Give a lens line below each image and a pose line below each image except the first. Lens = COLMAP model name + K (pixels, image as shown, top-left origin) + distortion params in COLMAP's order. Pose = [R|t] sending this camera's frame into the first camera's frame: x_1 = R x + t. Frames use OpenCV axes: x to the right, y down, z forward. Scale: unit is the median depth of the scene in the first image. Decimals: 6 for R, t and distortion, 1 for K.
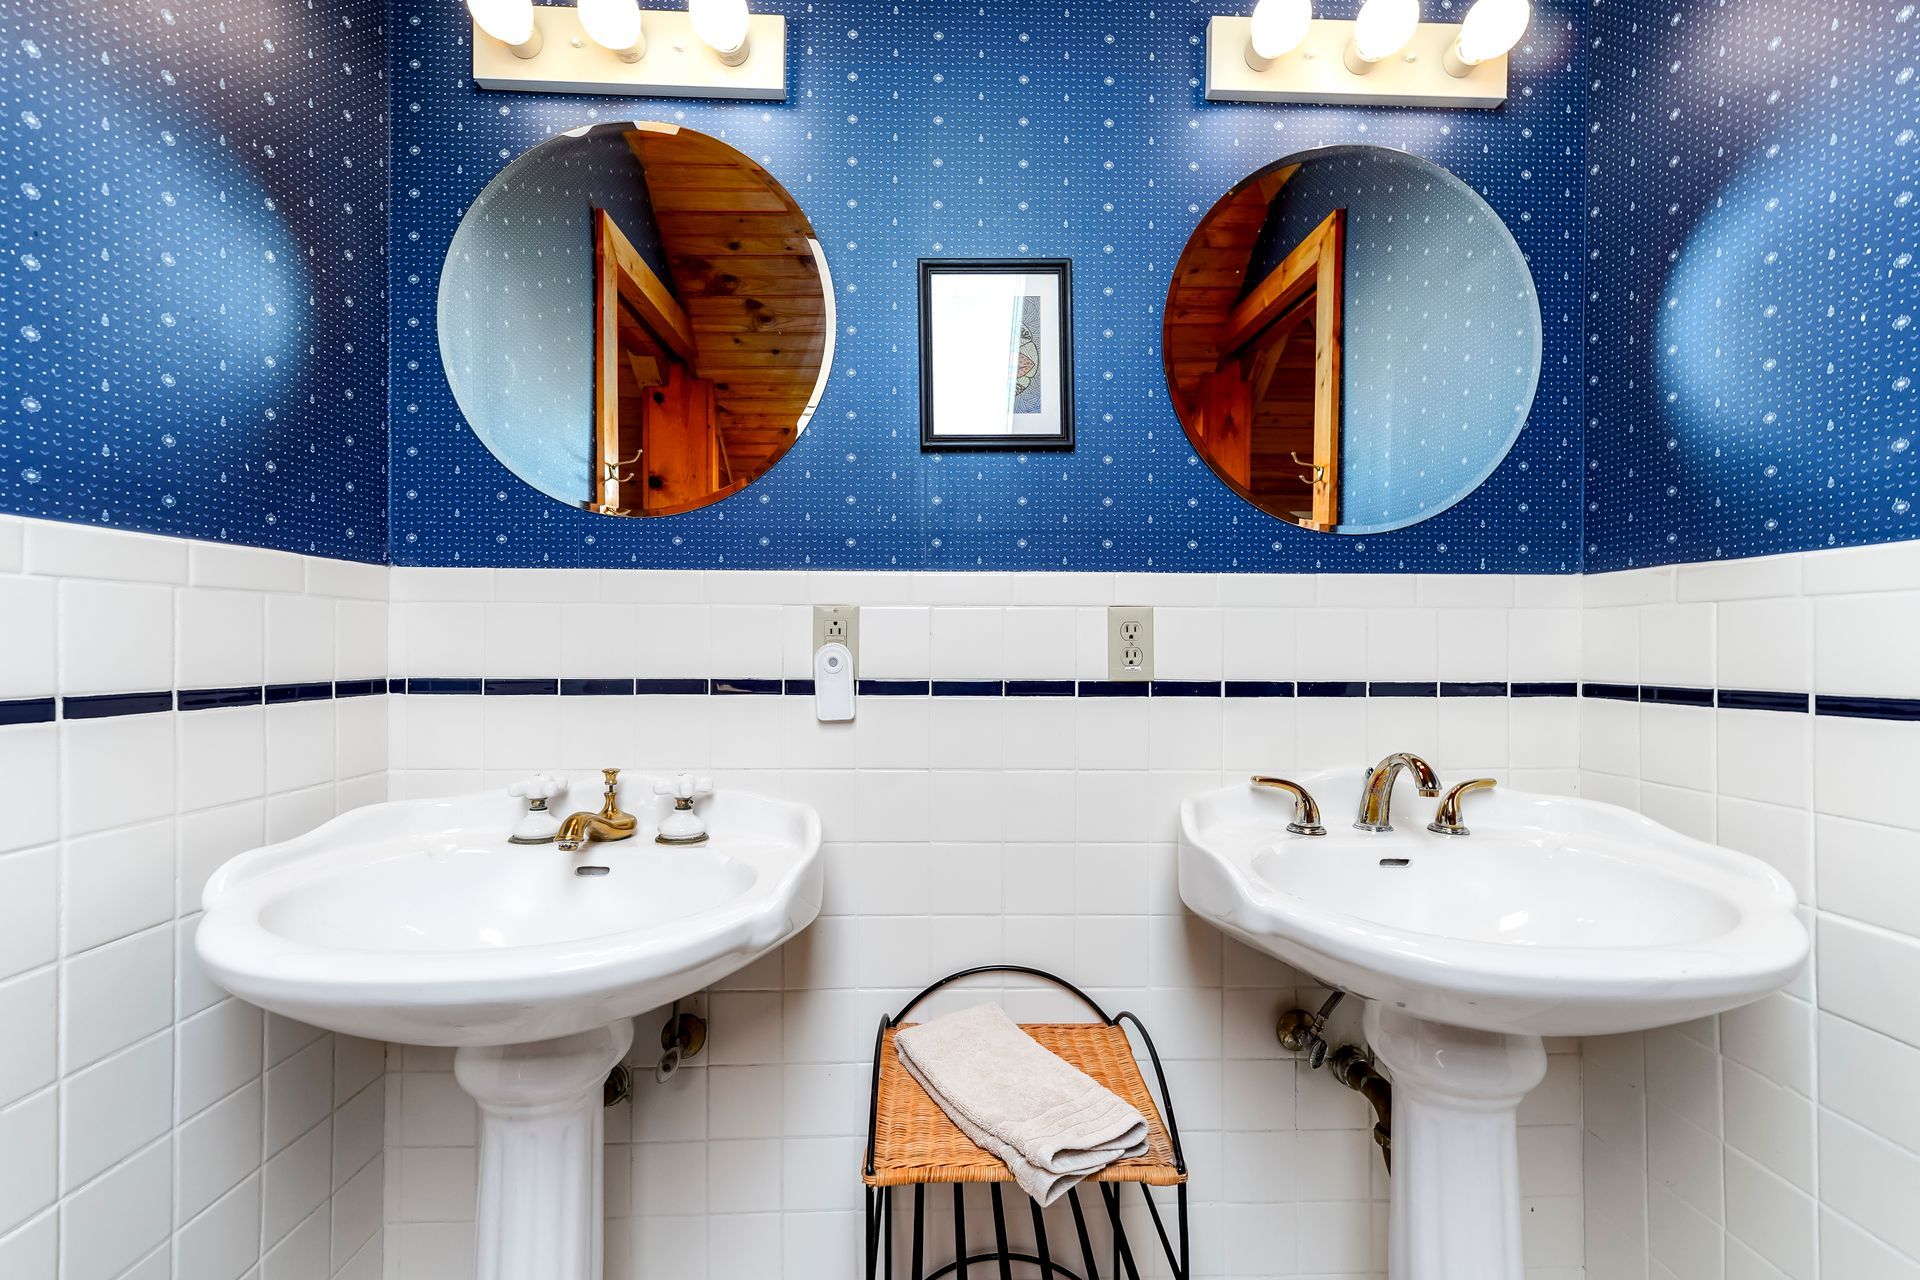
lens RADIAL K [[793.7, 0, 952.9], [0, 793.7, 639.3], [0, 0, 1]] dist [0.003442, 0.001159]
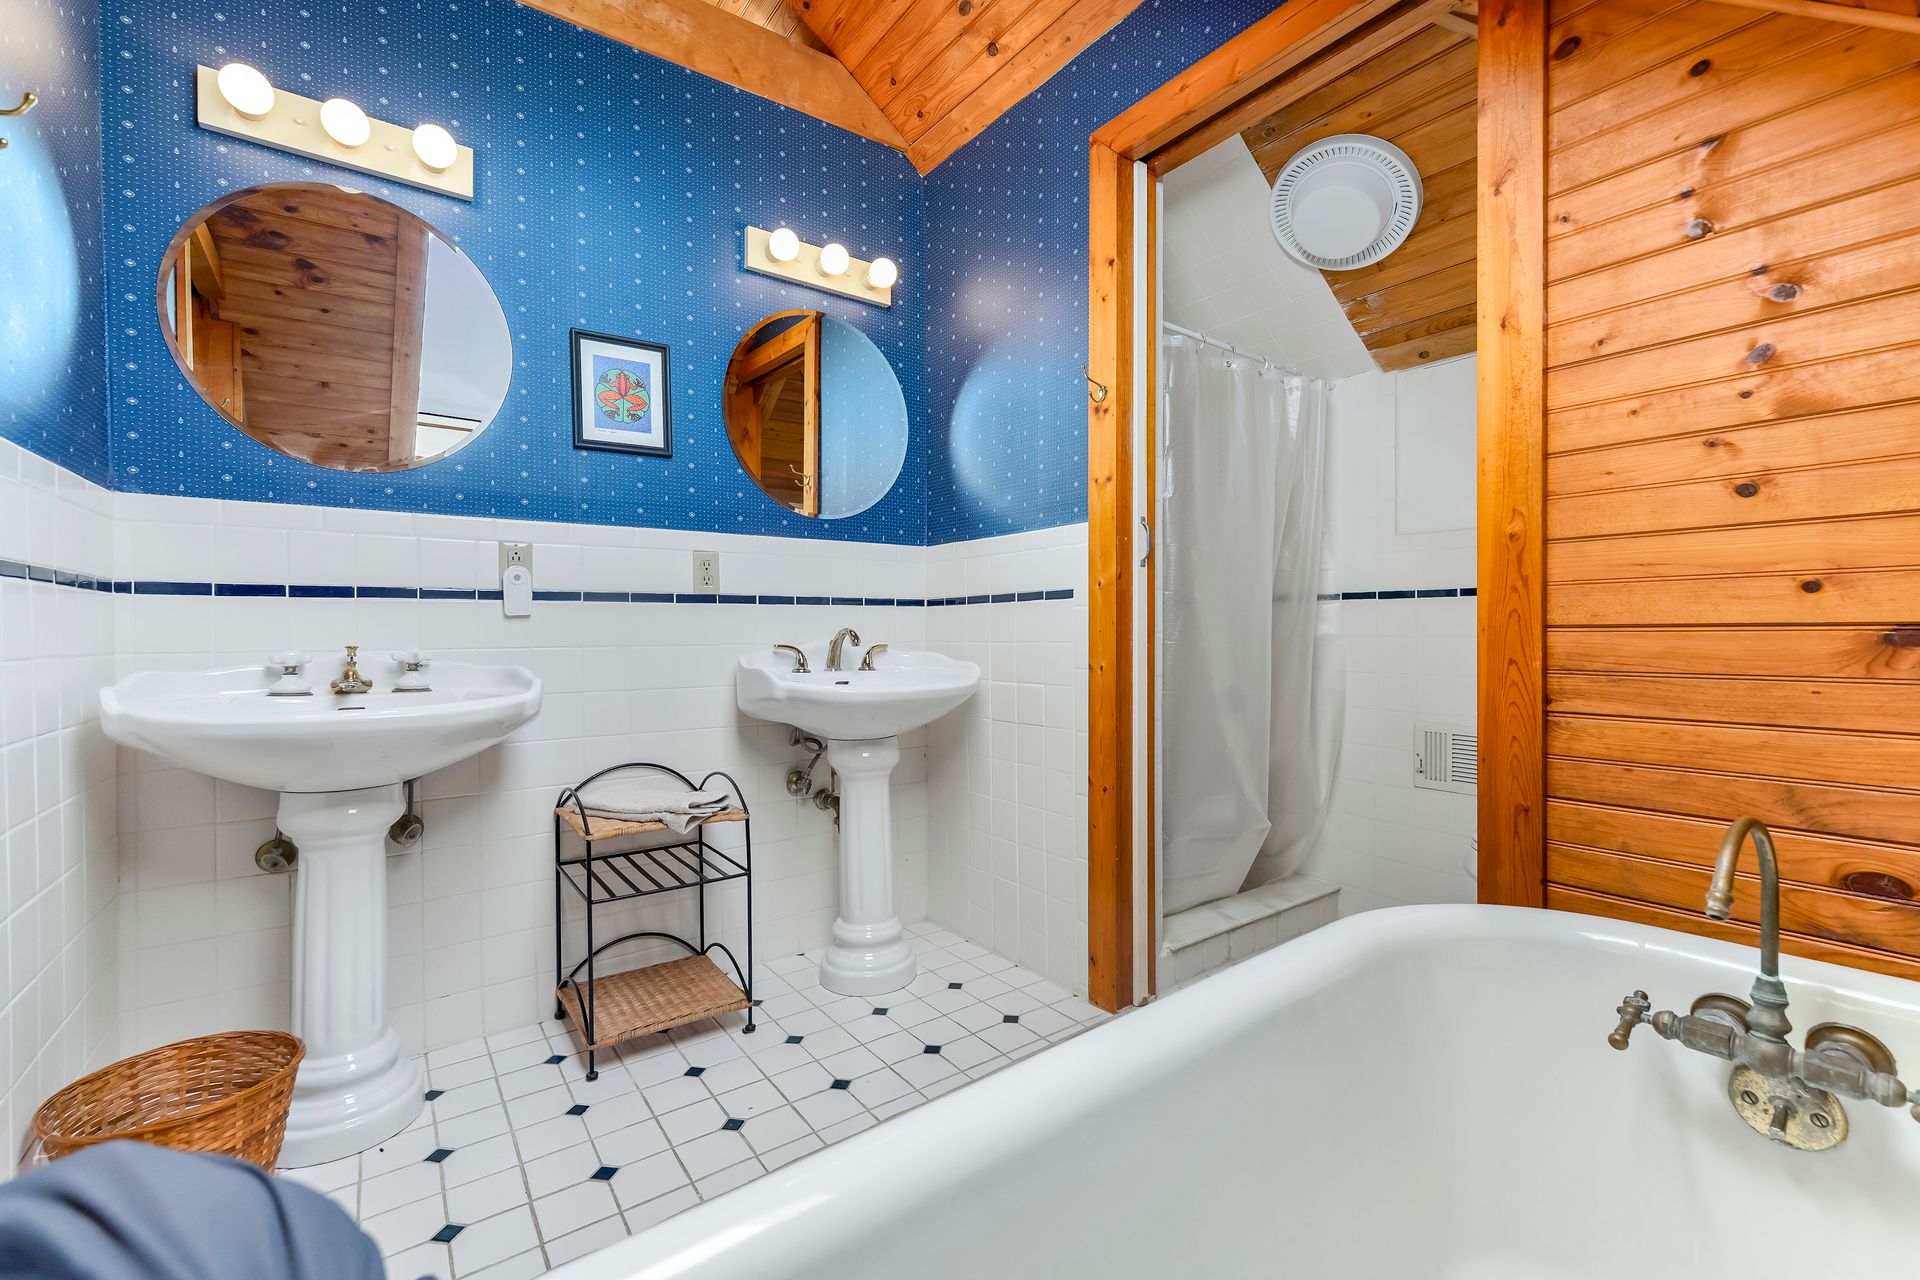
lens RADIAL K [[793.7, 0, 963.0], [0, 793.7, 624.7], [0, 0, 1]] dist [0.003442, 0.001159]
pose [[0.813884, -0.009746, 0.580946, -0.332785], [0.008039, 0.999952, 0.005513, 0.115107], [-0.580972, 0.000183, 0.813923, -0.750055]]
